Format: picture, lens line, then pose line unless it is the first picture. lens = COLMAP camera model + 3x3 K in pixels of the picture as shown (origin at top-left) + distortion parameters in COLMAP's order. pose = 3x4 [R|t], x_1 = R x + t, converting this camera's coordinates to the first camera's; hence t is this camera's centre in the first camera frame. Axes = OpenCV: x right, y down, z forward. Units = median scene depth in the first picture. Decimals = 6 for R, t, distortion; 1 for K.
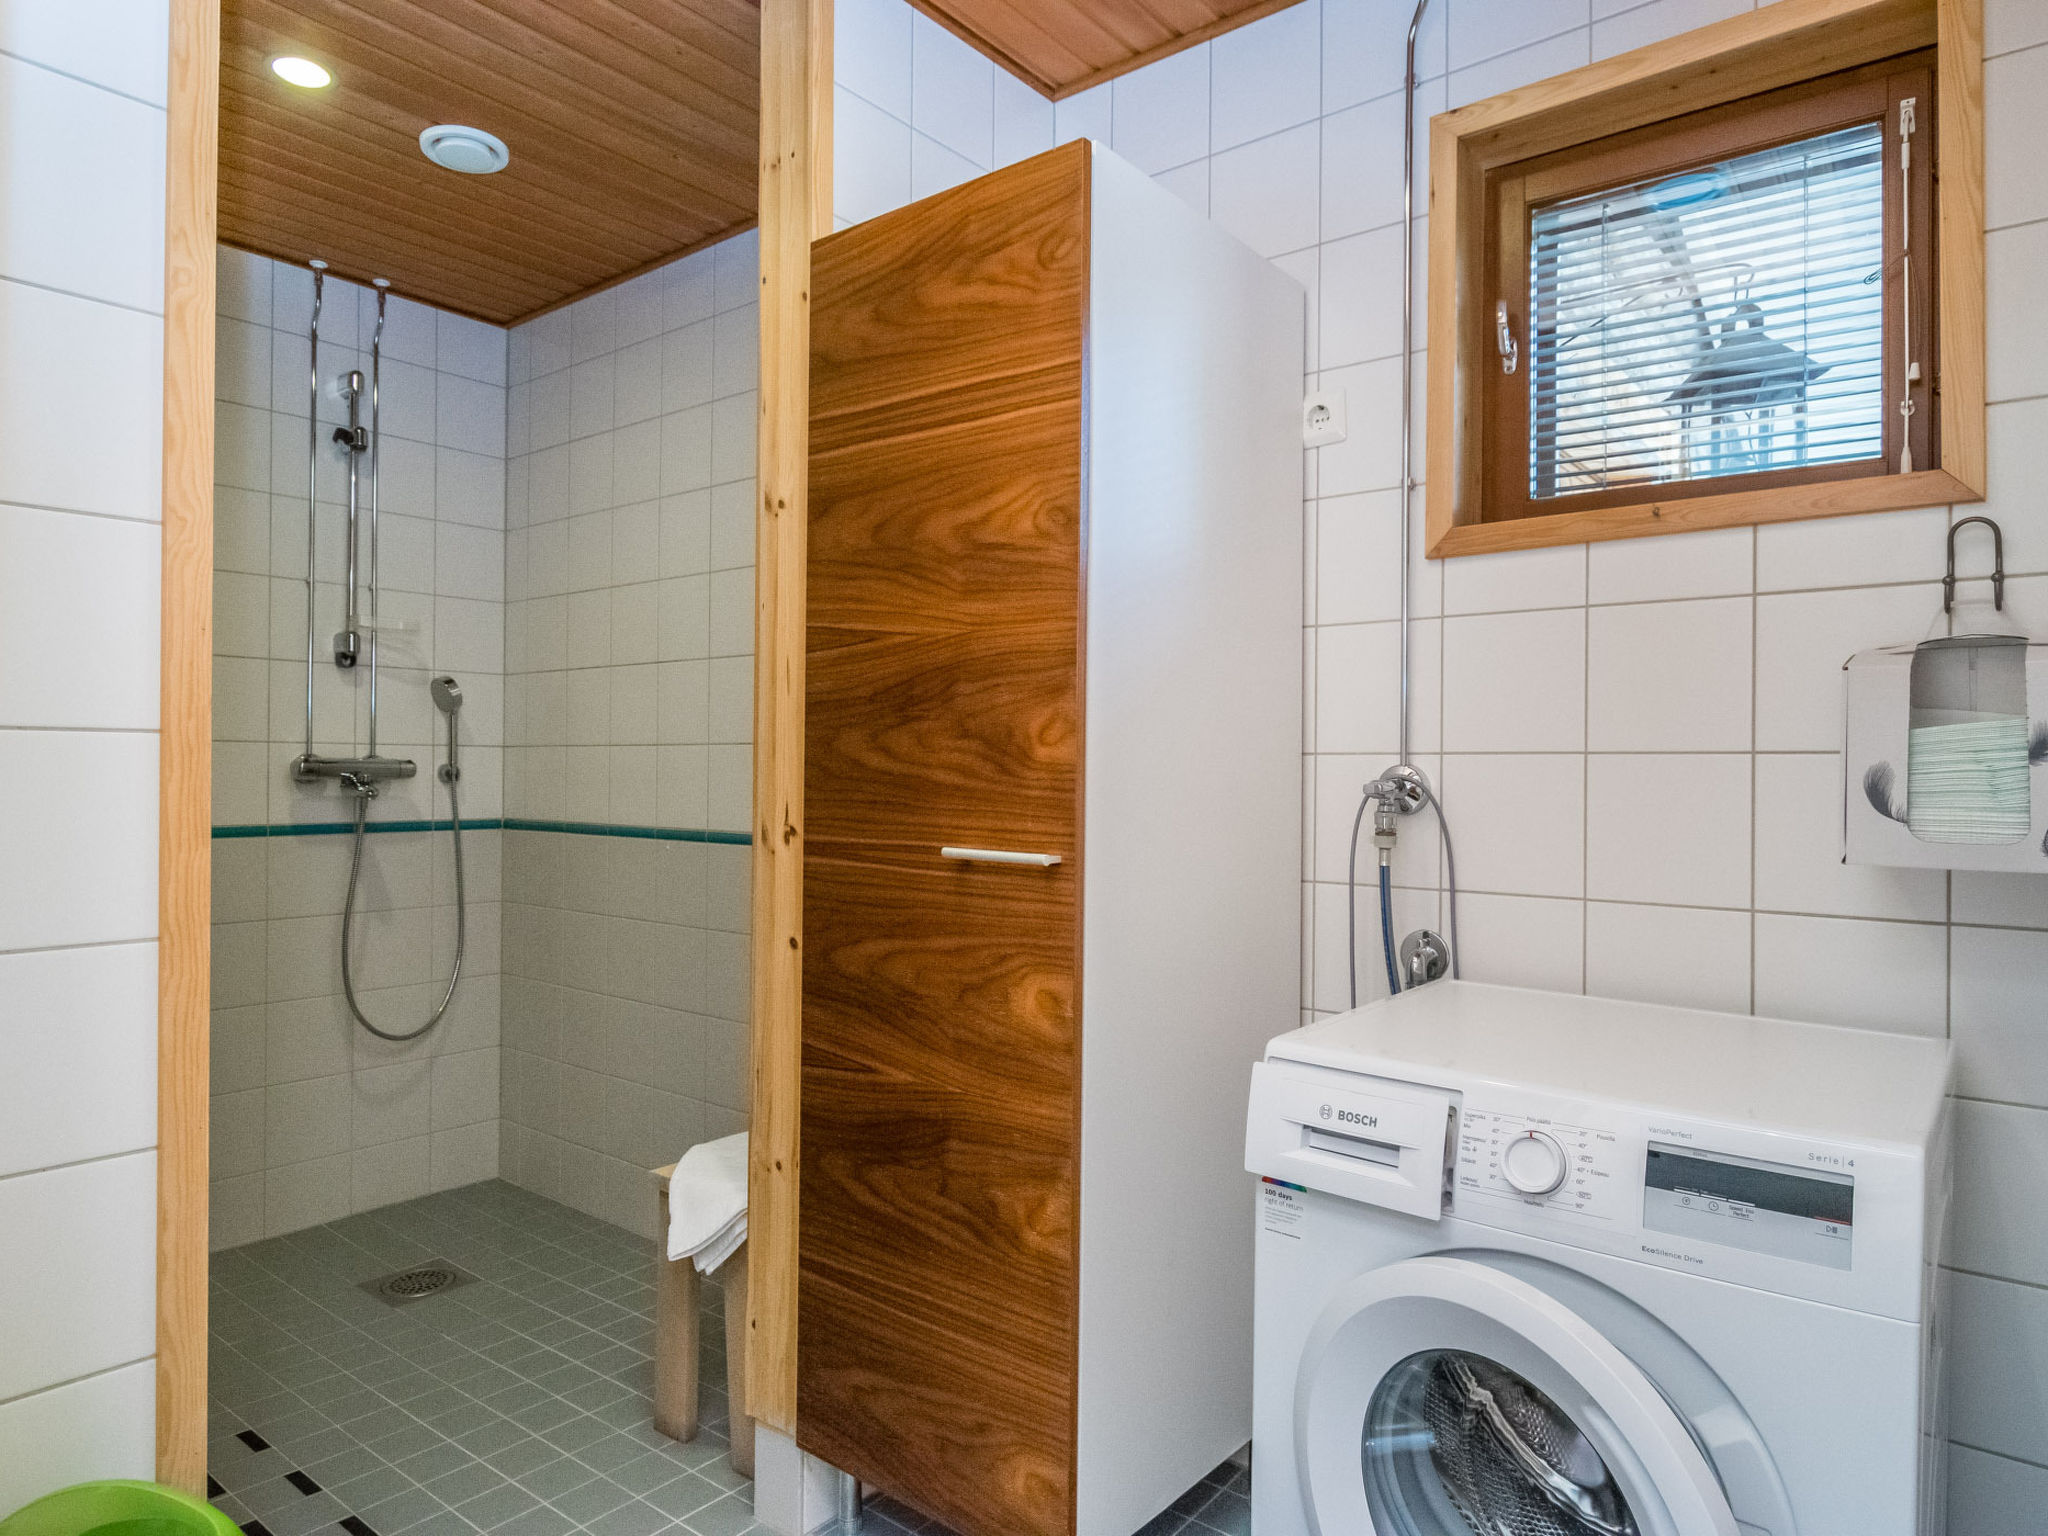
lens RADIAL K [[1308.4, 0, 1025.1], [0, 1308.4, 774.7], [0, 0, 1]] dist [-0.007875, -0.001265]
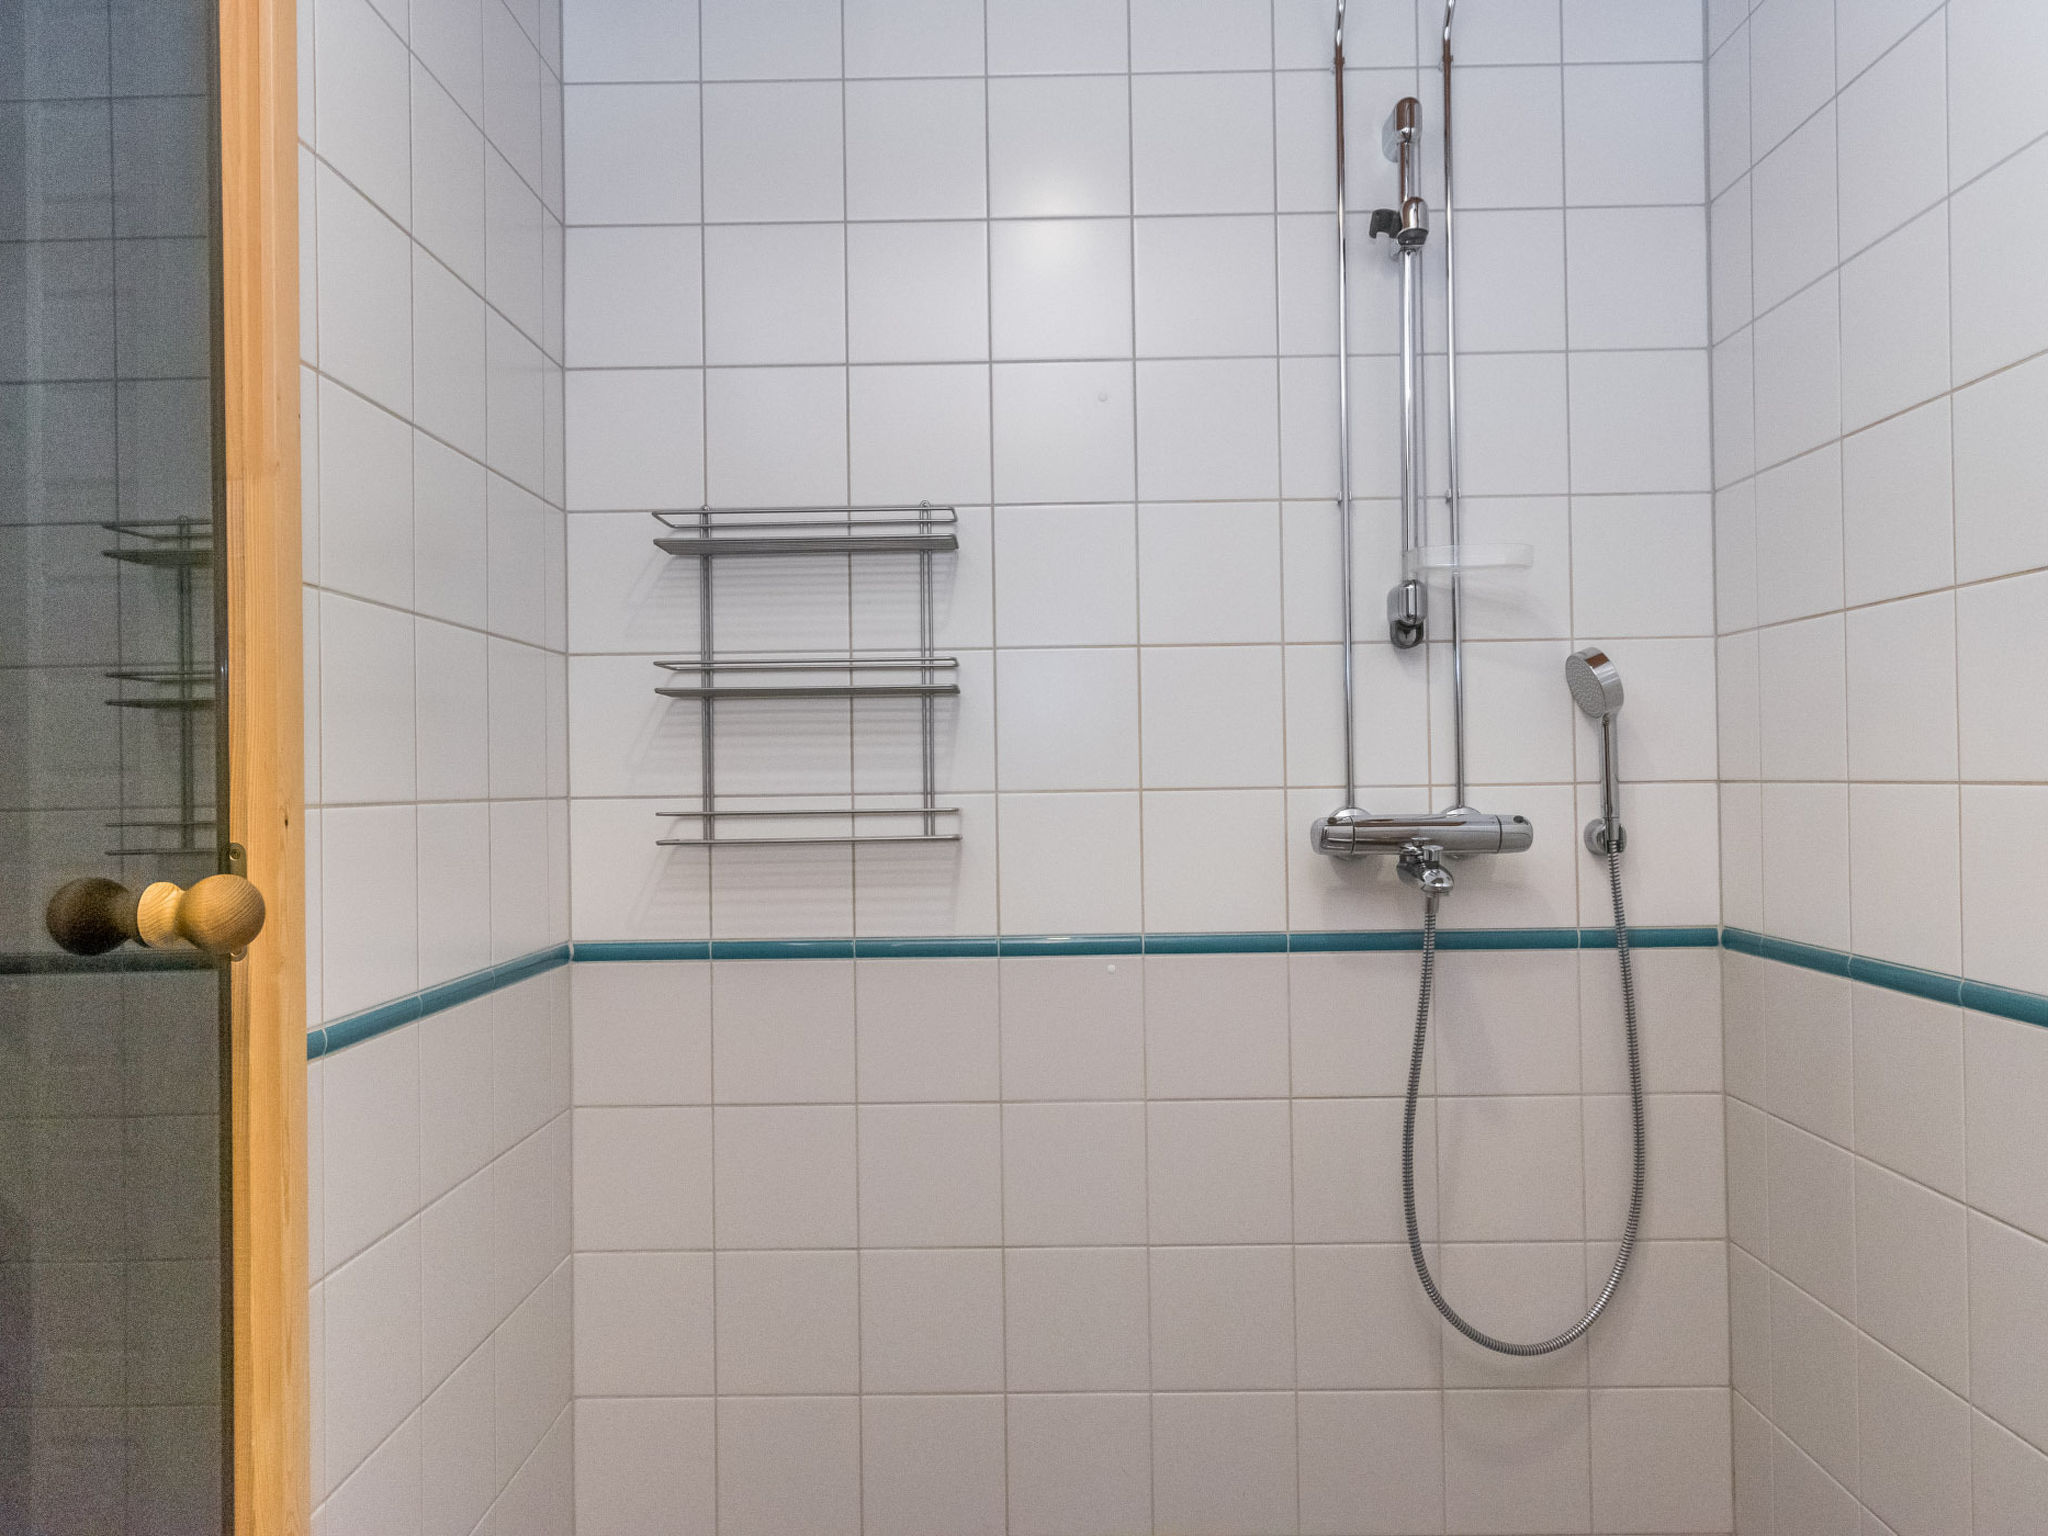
lens RADIAL K [[1232.4, 0, 1021.3], [0, 1232.4, 782.4], [0, 0, 1]] dist [0.007733, 0.000535]
pose [[0.627320, -0.020614, -0.778489, -0.214979], [0.018257, 0.999764, -0.011762, -0.021954], [0.778548, -0.006835, 0.627548, 0.537292]]
